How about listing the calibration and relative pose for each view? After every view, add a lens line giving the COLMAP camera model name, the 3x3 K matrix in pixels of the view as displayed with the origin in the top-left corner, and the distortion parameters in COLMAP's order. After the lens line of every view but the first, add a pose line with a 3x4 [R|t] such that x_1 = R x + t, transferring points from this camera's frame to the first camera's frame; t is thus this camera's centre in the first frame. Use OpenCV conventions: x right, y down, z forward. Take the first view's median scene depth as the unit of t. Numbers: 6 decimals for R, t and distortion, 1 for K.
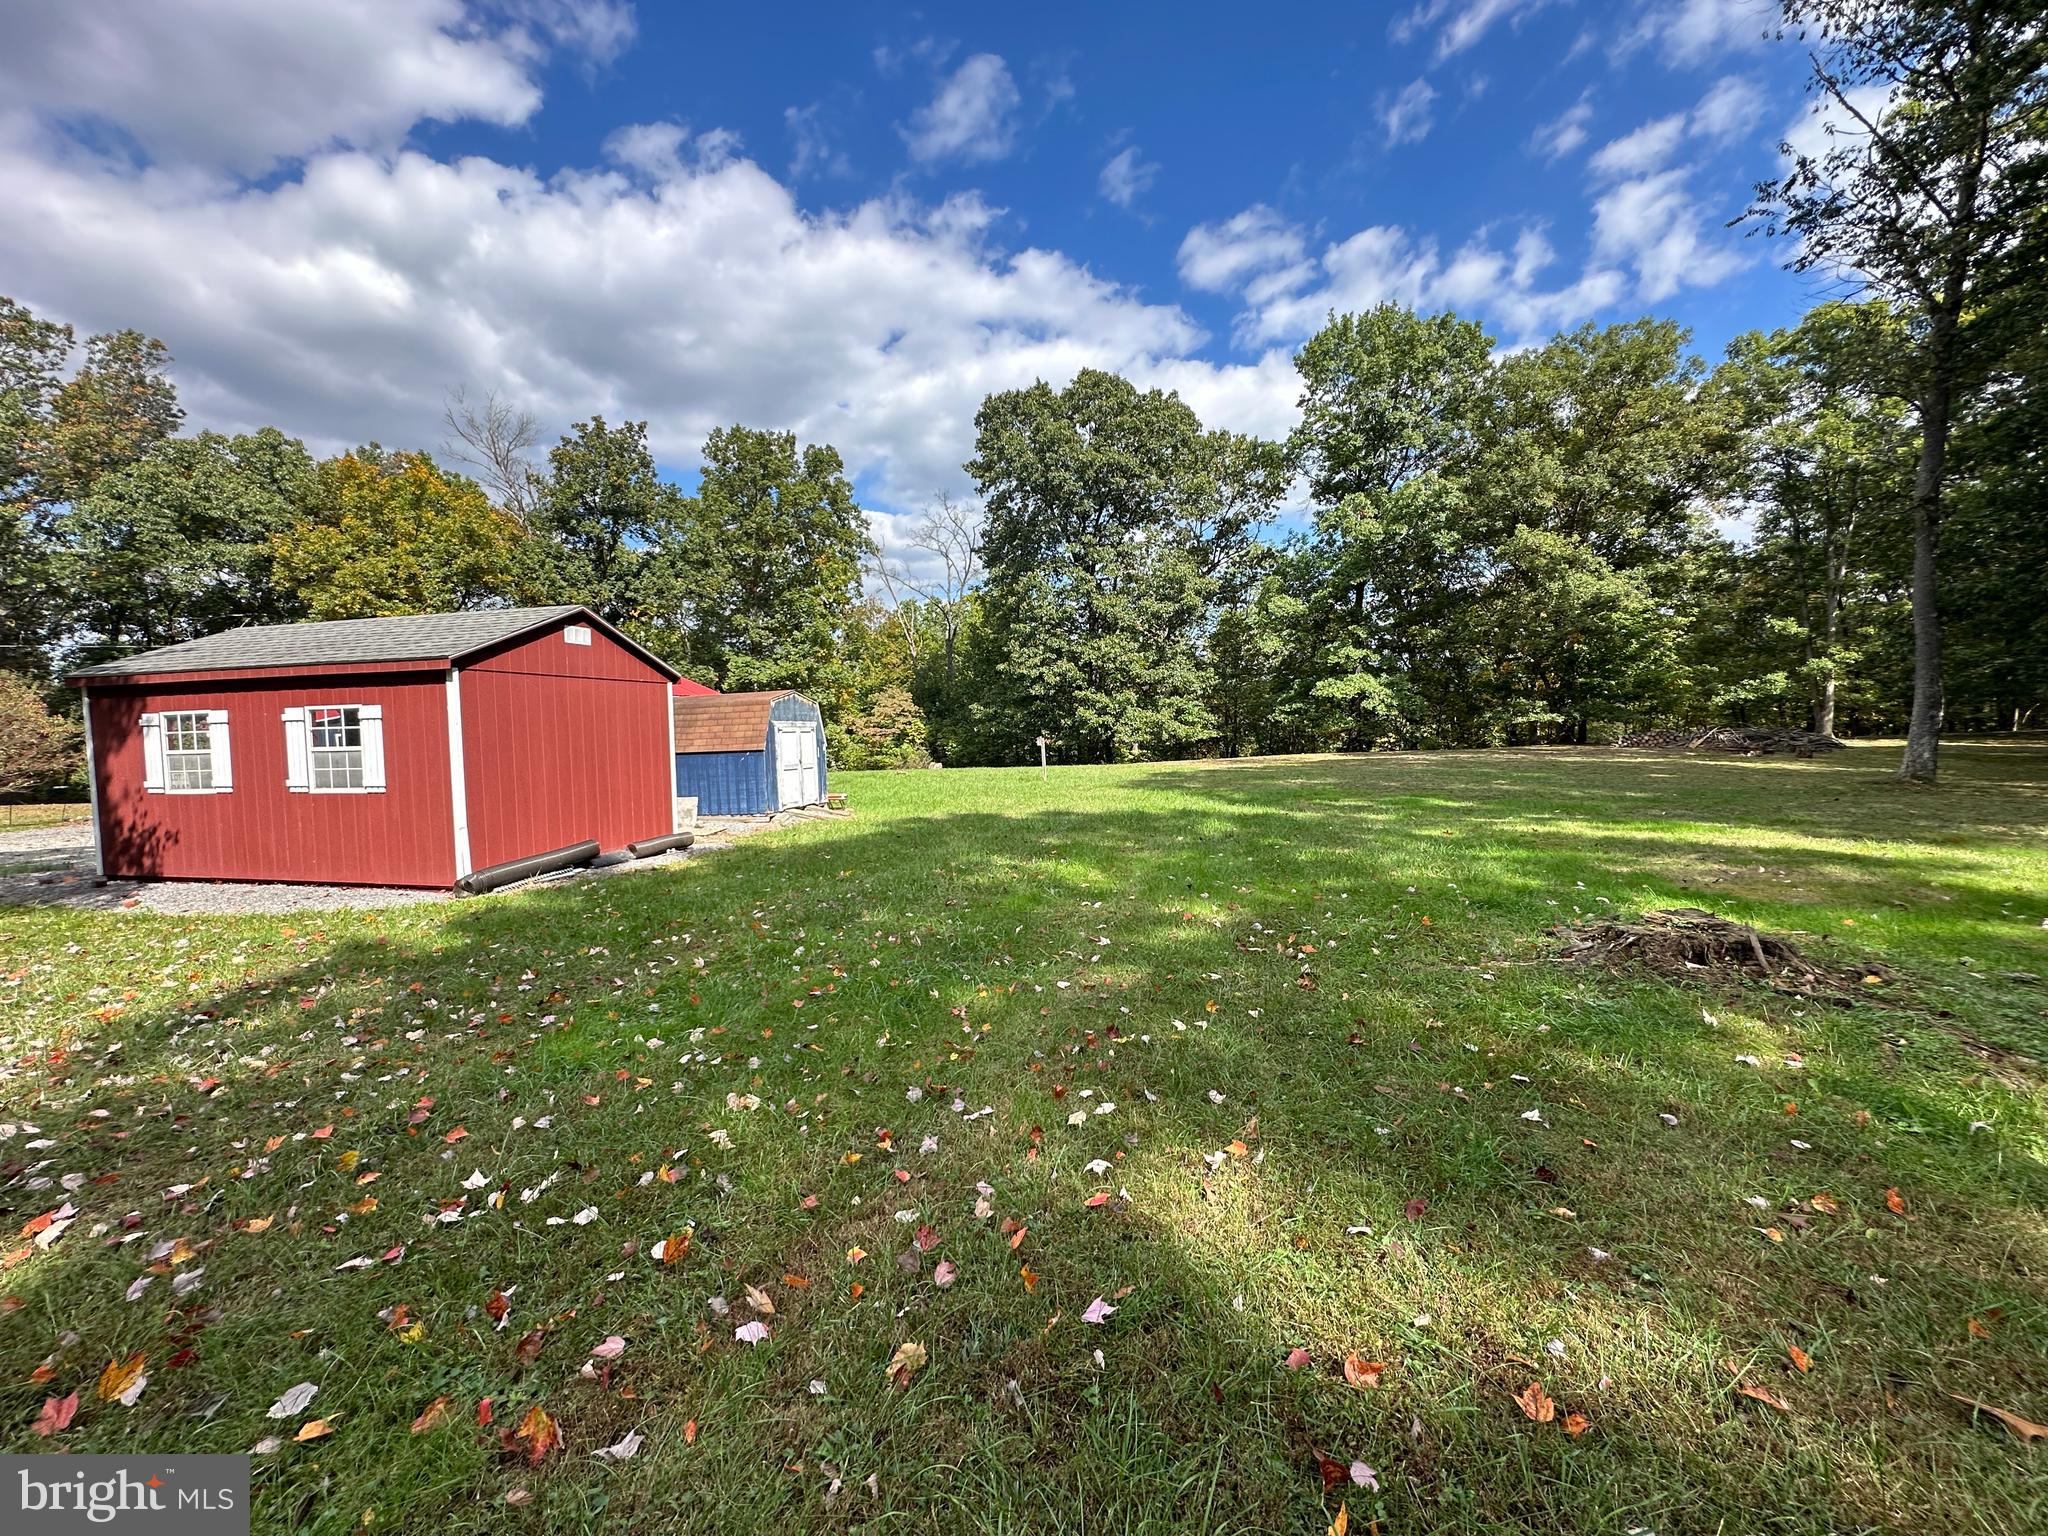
lens RADIAL K [[819.9, 0, 1016.2], [0, 819.9, 763.8], [0, 0, 1]] dist [-0.008209, 0.001593]
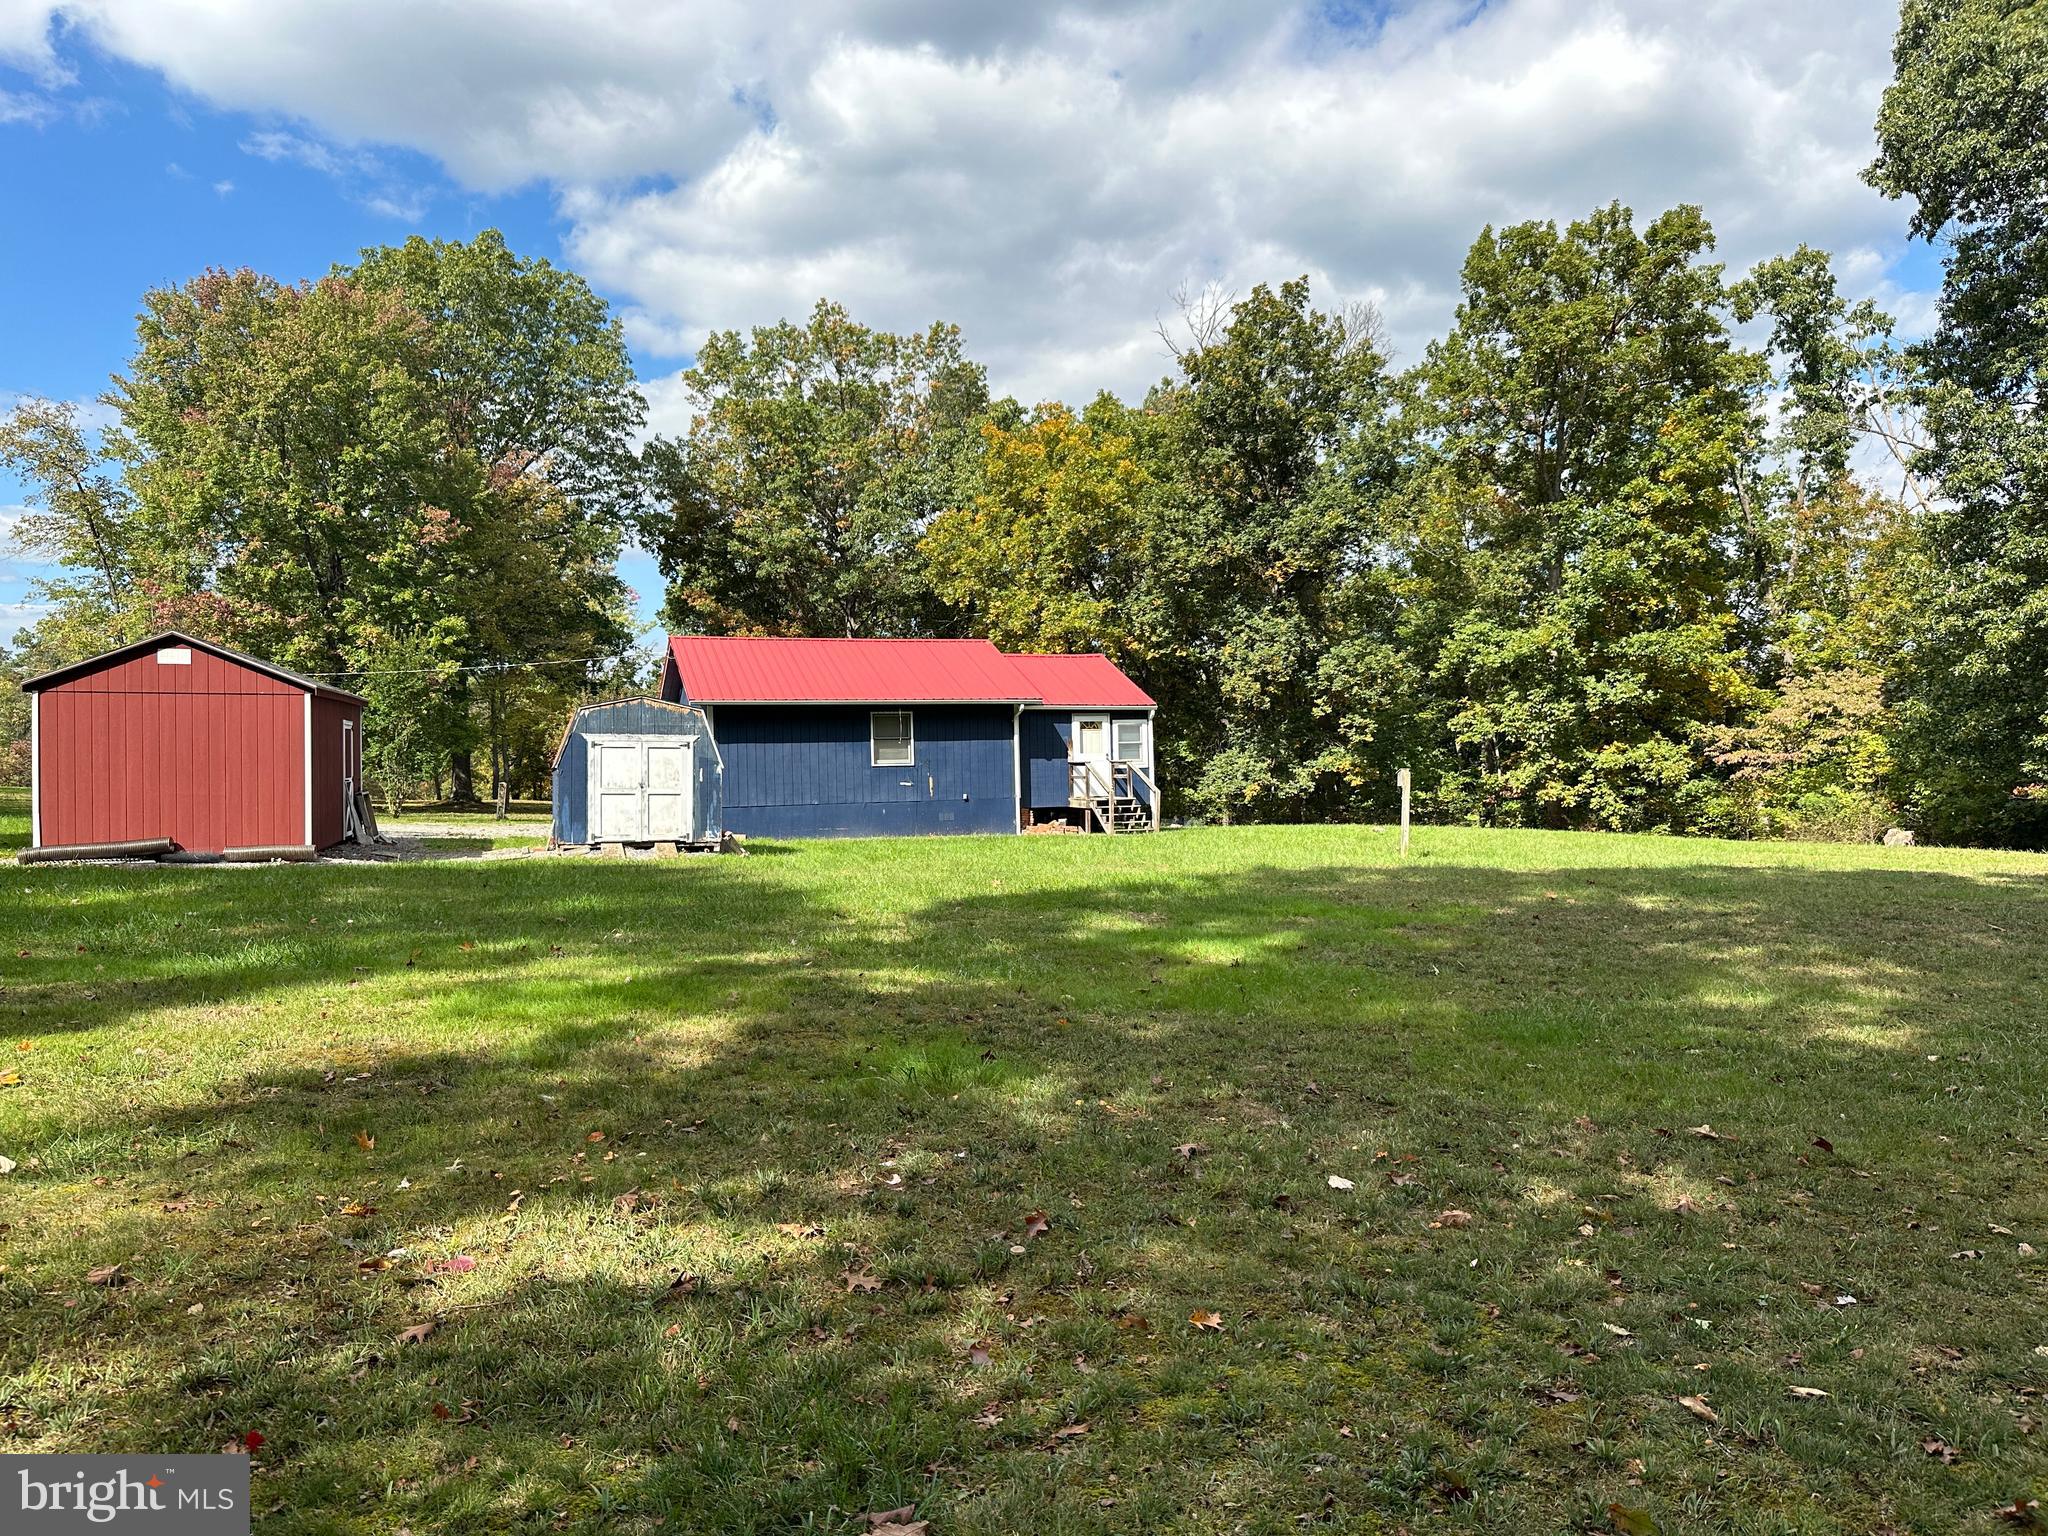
lens RADIAL K [[1437.9, 0, 1030.8], [0, 1437.9, 768.7], [0, 0, 1]] dist [0.018771, -0.027775]
pose [[0.535268, 0.035325, -0.843943, 0.624716], [-0.052831, 0.998569, 0.008290, -0.027944], [0.843029, 0.040149, 0.536368, 0.325972]]
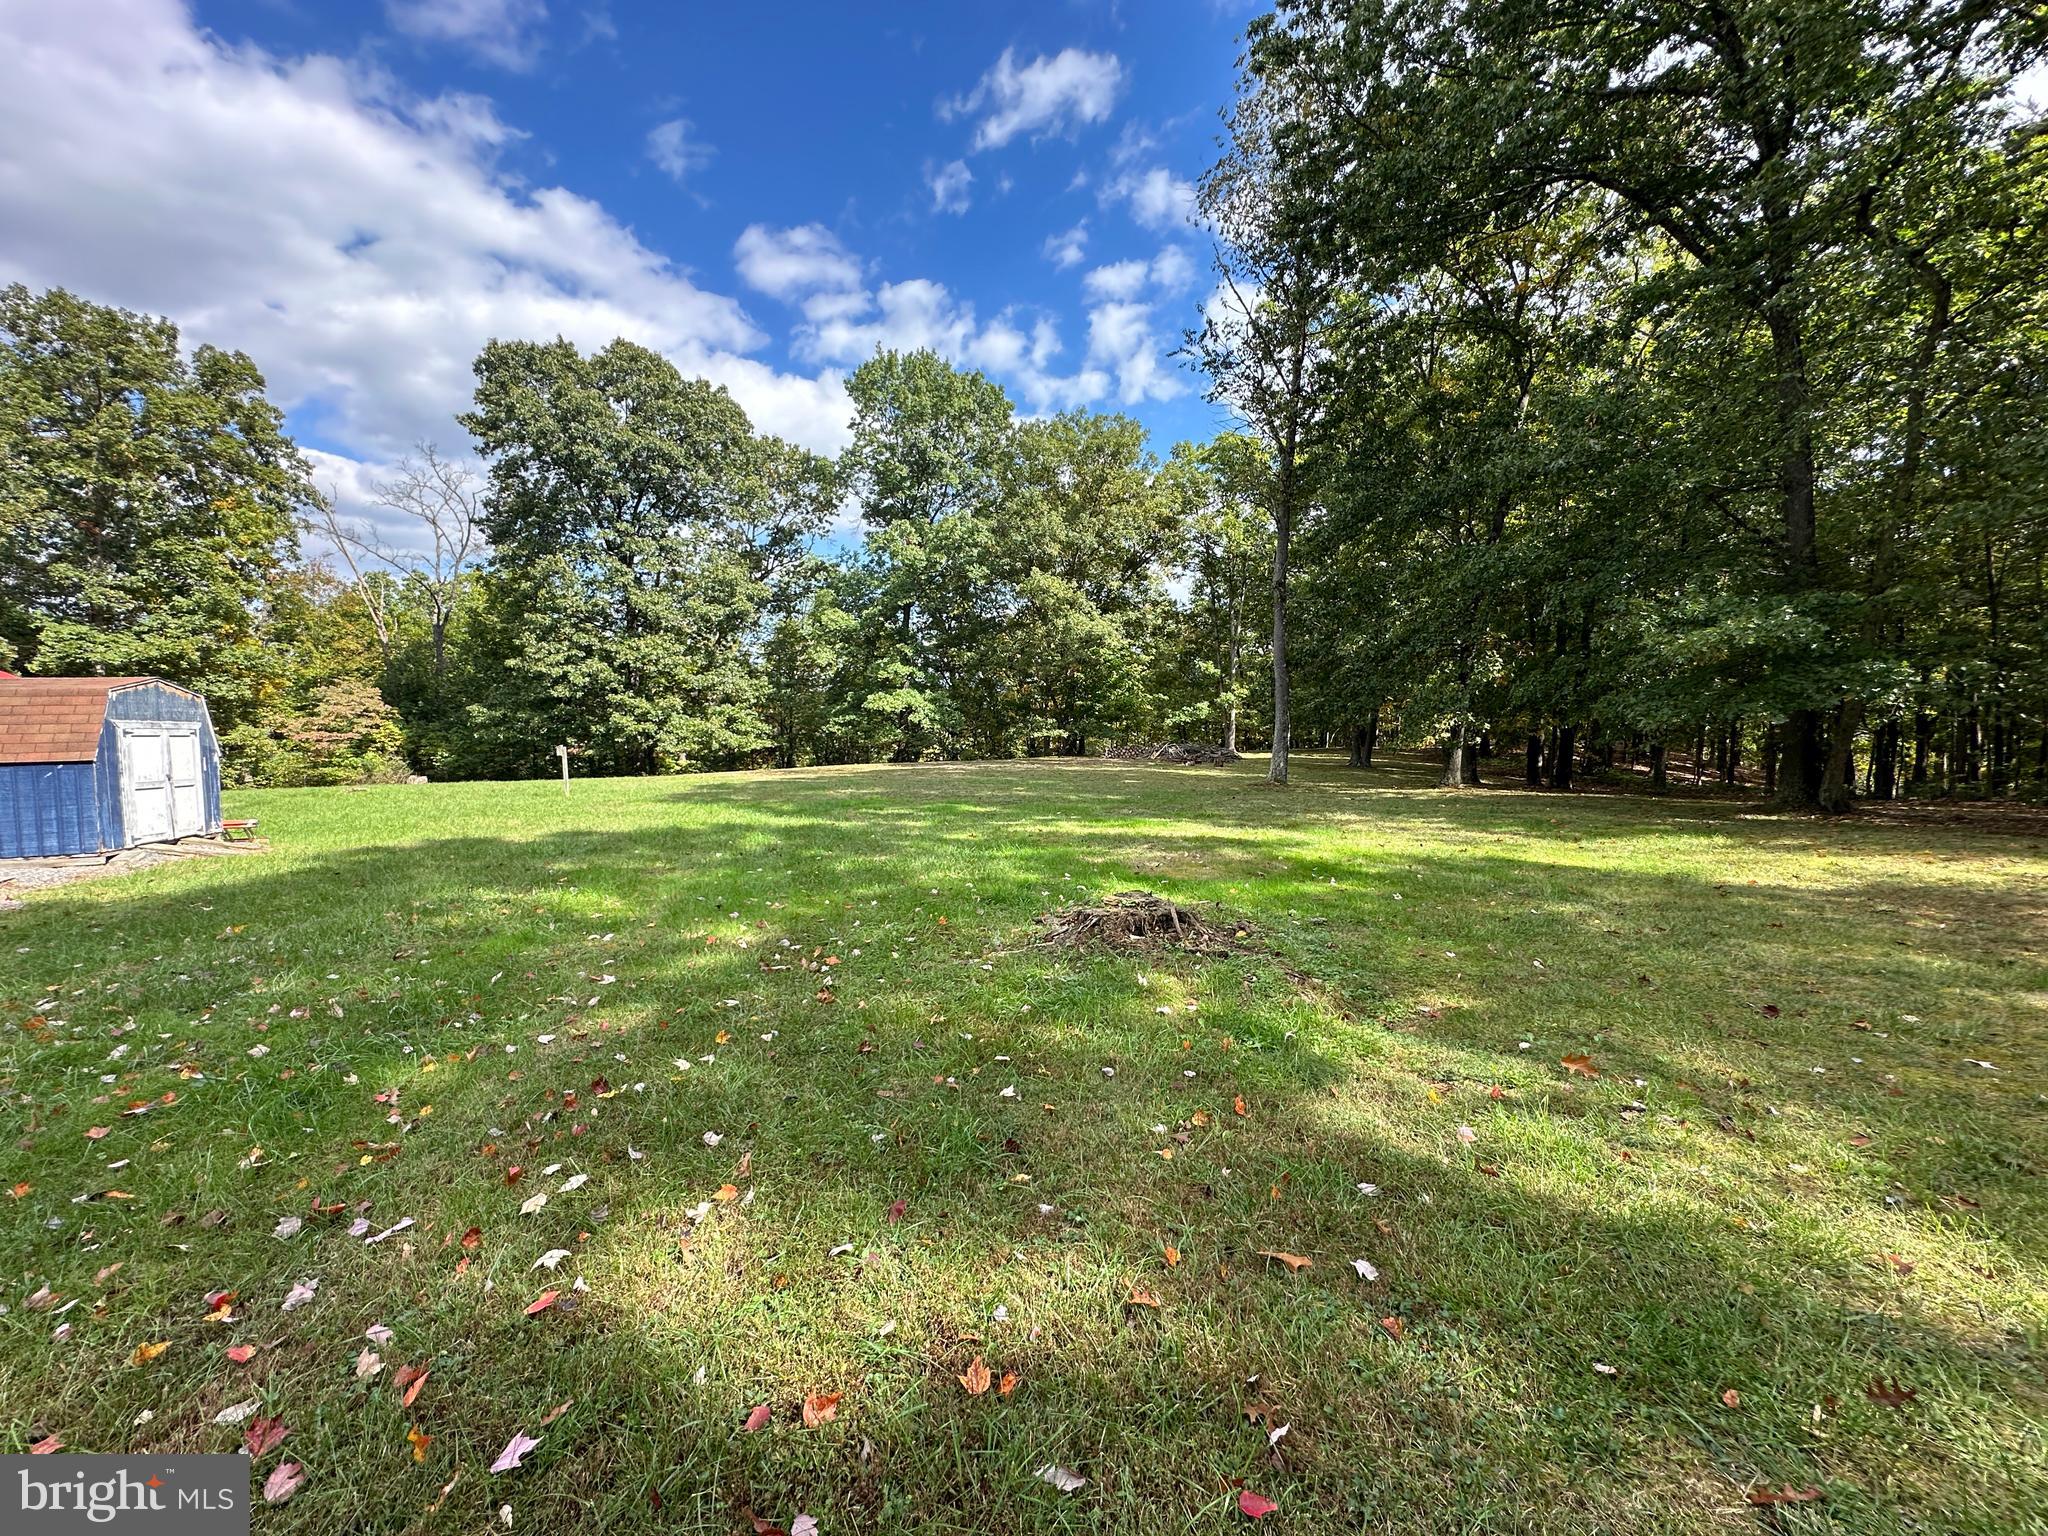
lens RADIAL K [[819.9, 0, 1023.8], [0, 819.9, 763.9], [0, 0, 1]] dist [-0.008209, 0.001593]
pose [[0.861993, -0.001174, 0.506918, 0.013909], [0.007073, 0.999928, -0.009712, -0.001206], [-0.506870, 0.011957, 0.861940, 0.002835]]
